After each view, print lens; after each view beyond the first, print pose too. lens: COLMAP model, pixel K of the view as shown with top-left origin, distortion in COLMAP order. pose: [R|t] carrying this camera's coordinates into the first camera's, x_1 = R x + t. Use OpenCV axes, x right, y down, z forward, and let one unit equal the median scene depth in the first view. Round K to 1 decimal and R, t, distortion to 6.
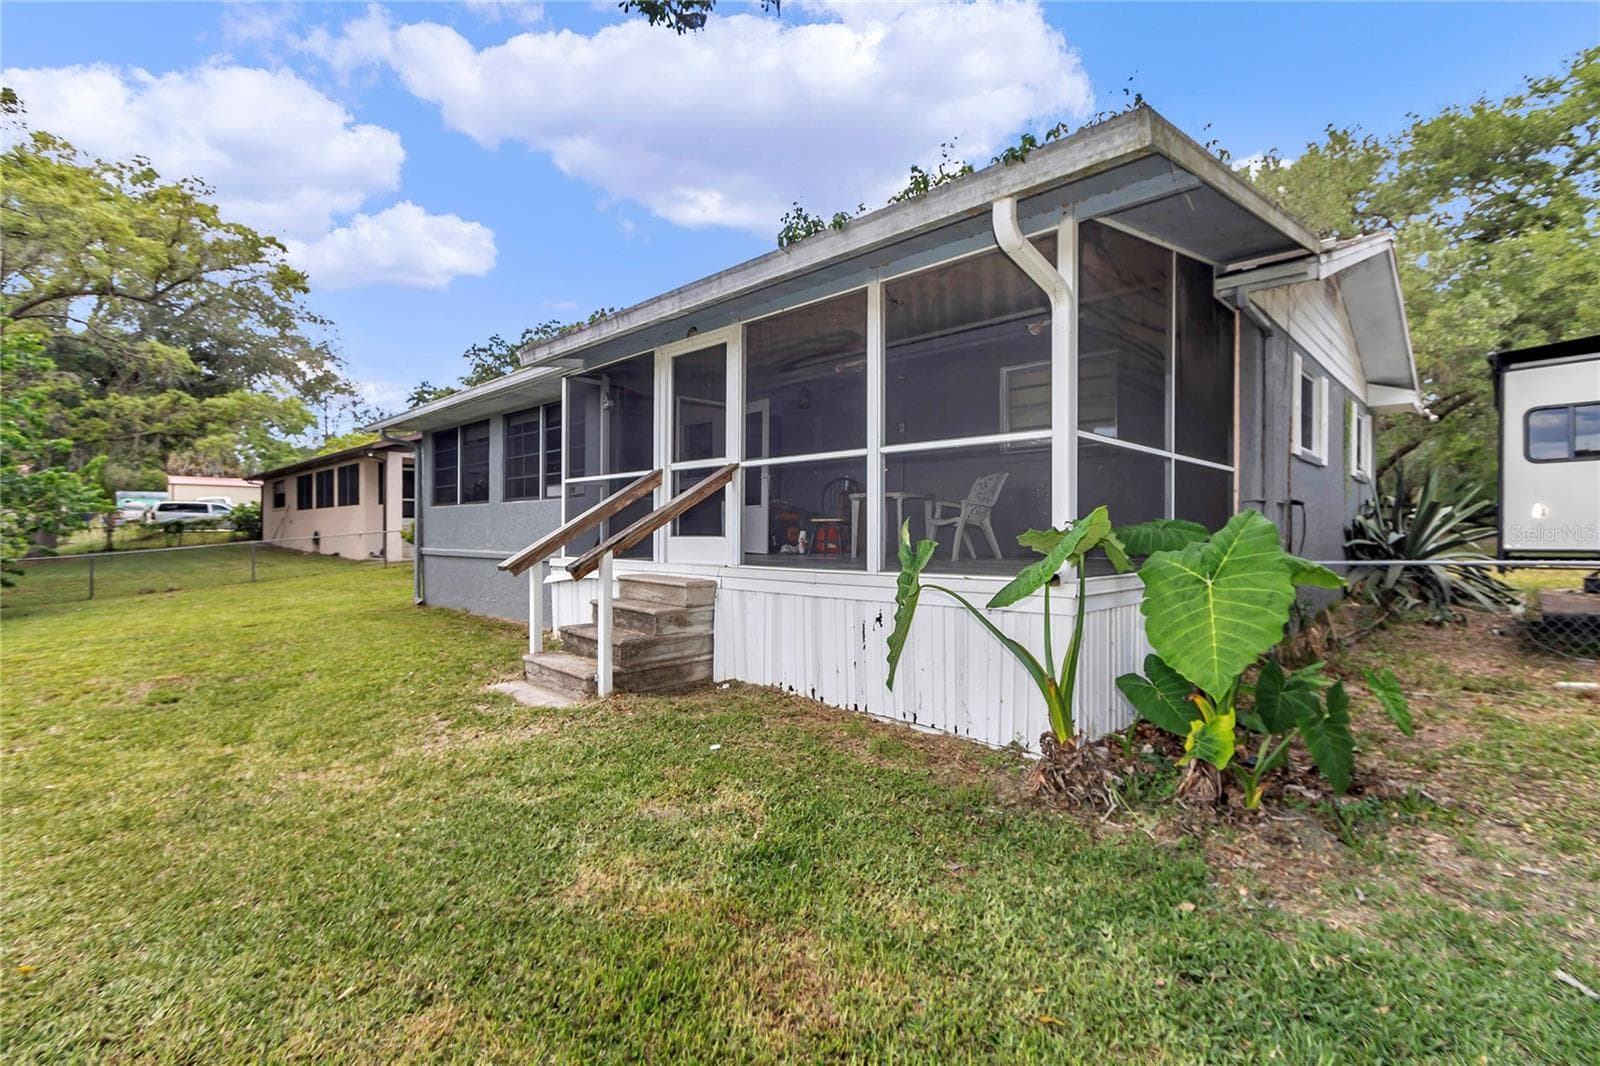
lens RADIAL K [[734.1, 0, 800.0], [0, 734.1, 533.0], [0, 0, 1]] dist [0.010306, 0.000433]
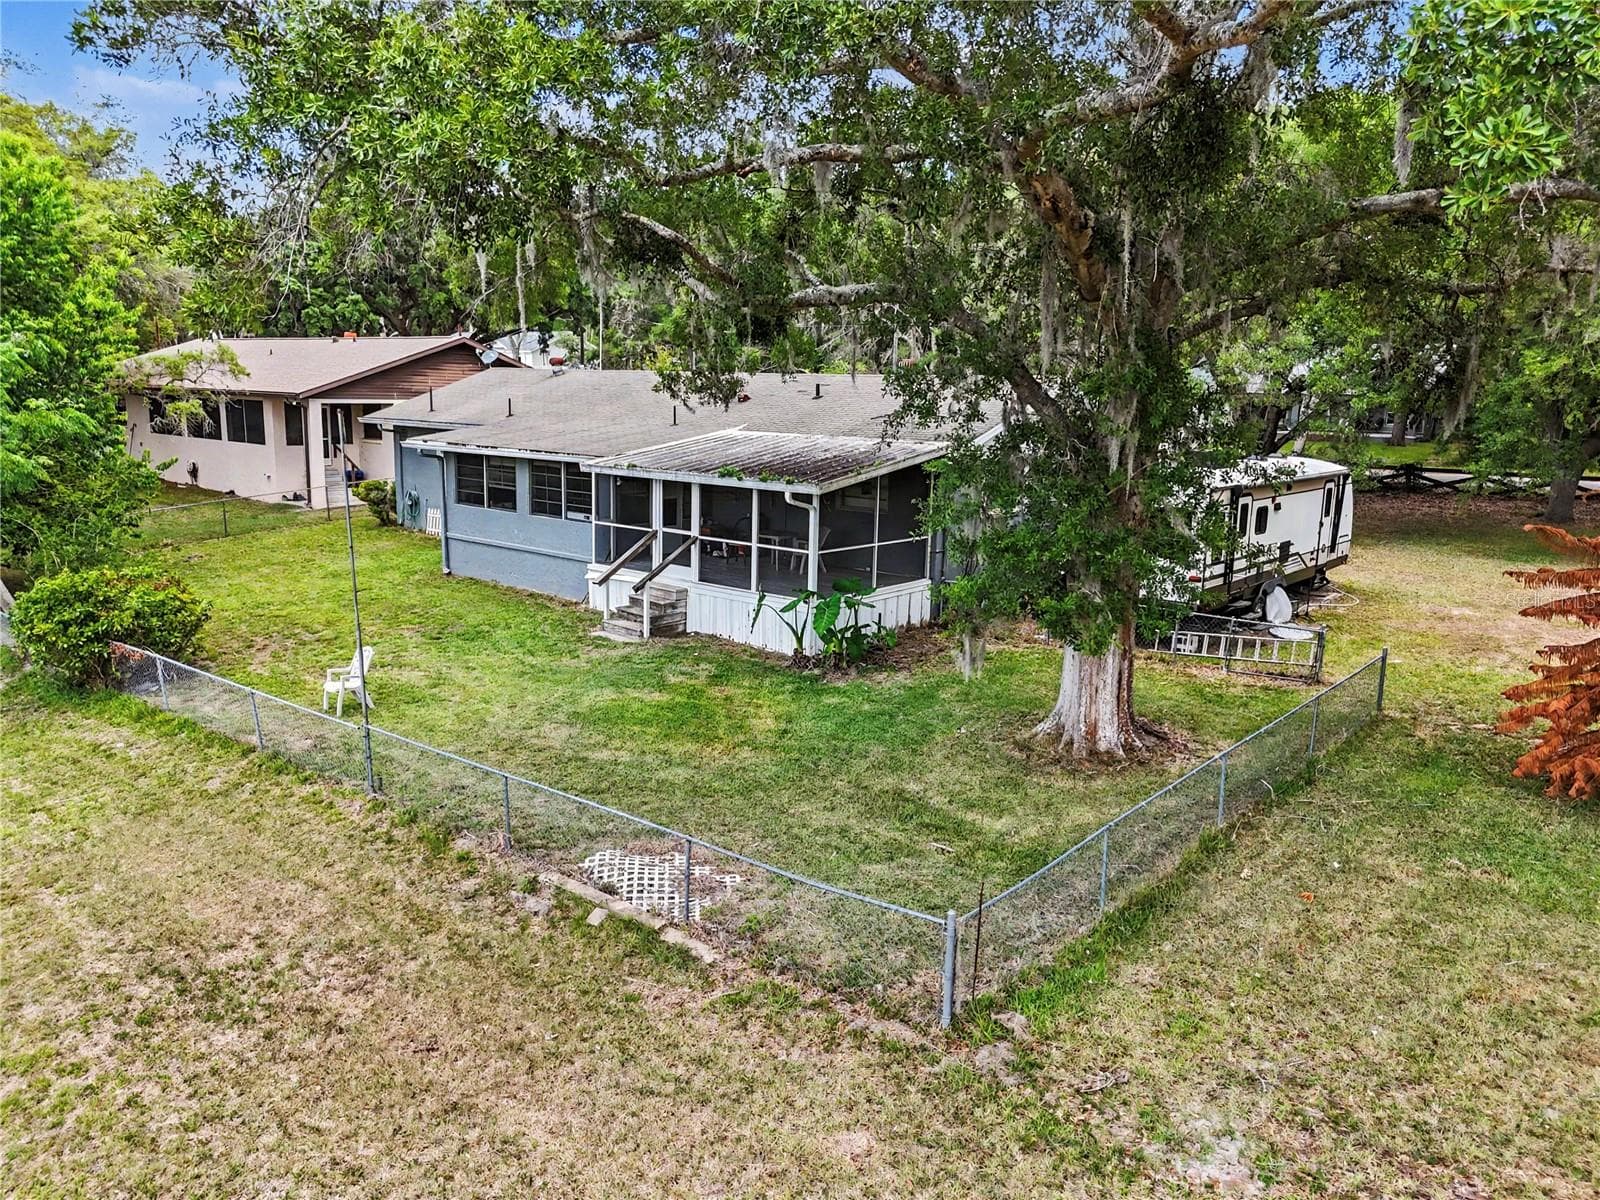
lens RADIAL K [[1207.4, 0, 800.0], [0, 1207.4, 600.0], [0, 0, 1]] dist [0.097061, -0.002453]
pose [[0.997787, 0.009467, 0.065810, -0.011819], [-0.021084, 0.983778, 0.178146, -0.523329], [-0.063056, -0.179140, 0.981801, -2.462773]]
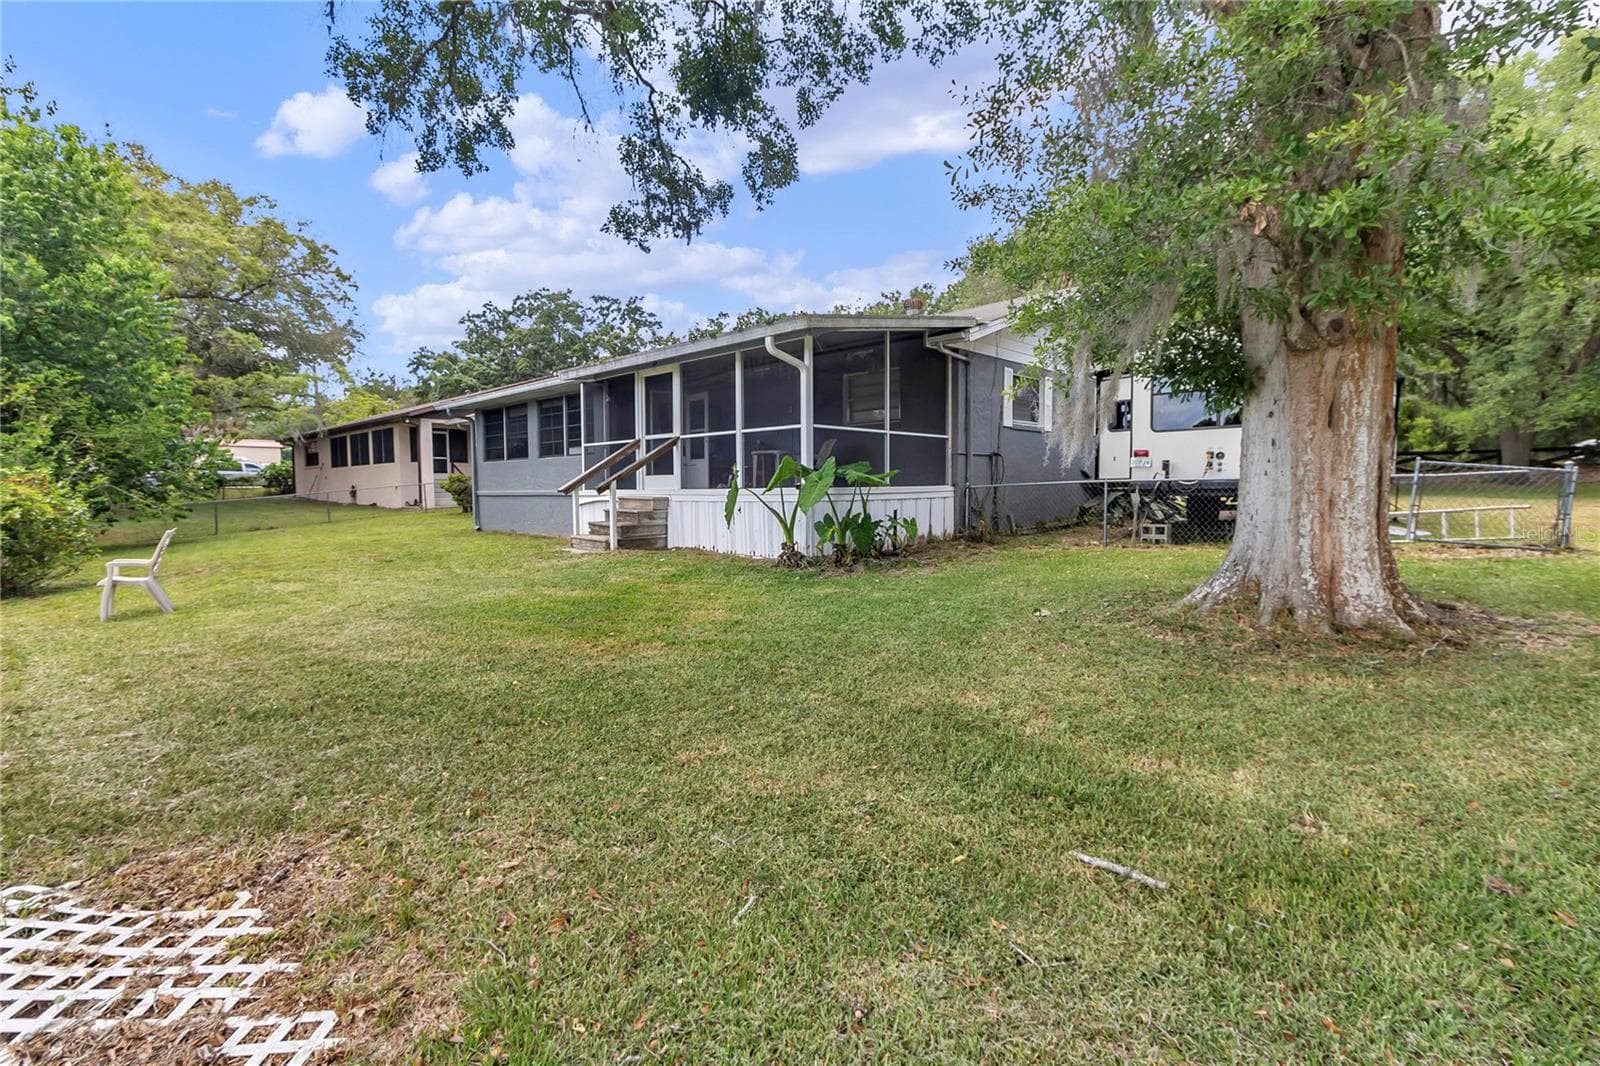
lens RADIAL K [[764.2, 0, 800.0], [0, 764.2, 533.0], [0, 0, 1]] dist [0.003345, 0.000484]
pose [[0.999946, -0.008566, 0.005935, 0.202016], [0.008219, 0.998383, 0.056244, 0.044864], [-0.006407, -0.056192, 0.998399, -0.939623]]
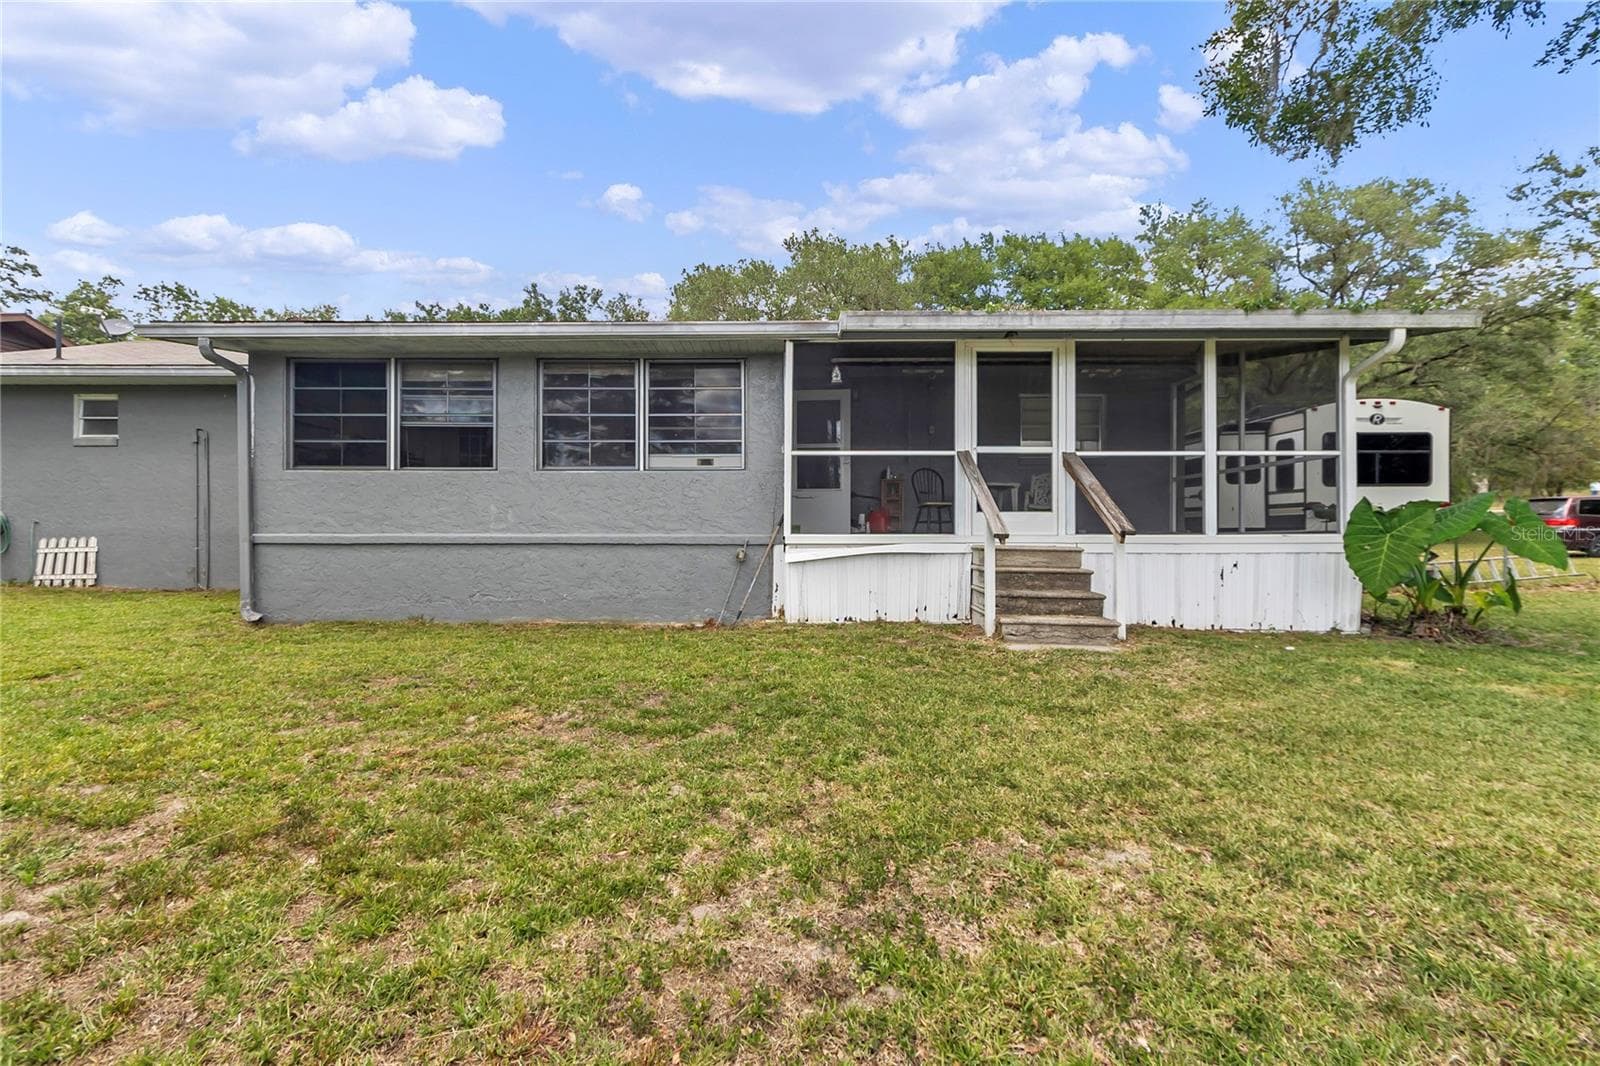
lens RADIAL K [[734.1, 0, 800.0], [0, 734.1, 533.0], [0, 0, 1]] dist [0.010306, 0.000433]
pose [[0.712862, 0.005952, 0.701279, -1.182844], [-0.000727, 0.999970, -0.007748, 0.047445], [-0.701304, 0.005013, 0.712845, 0.405445]]
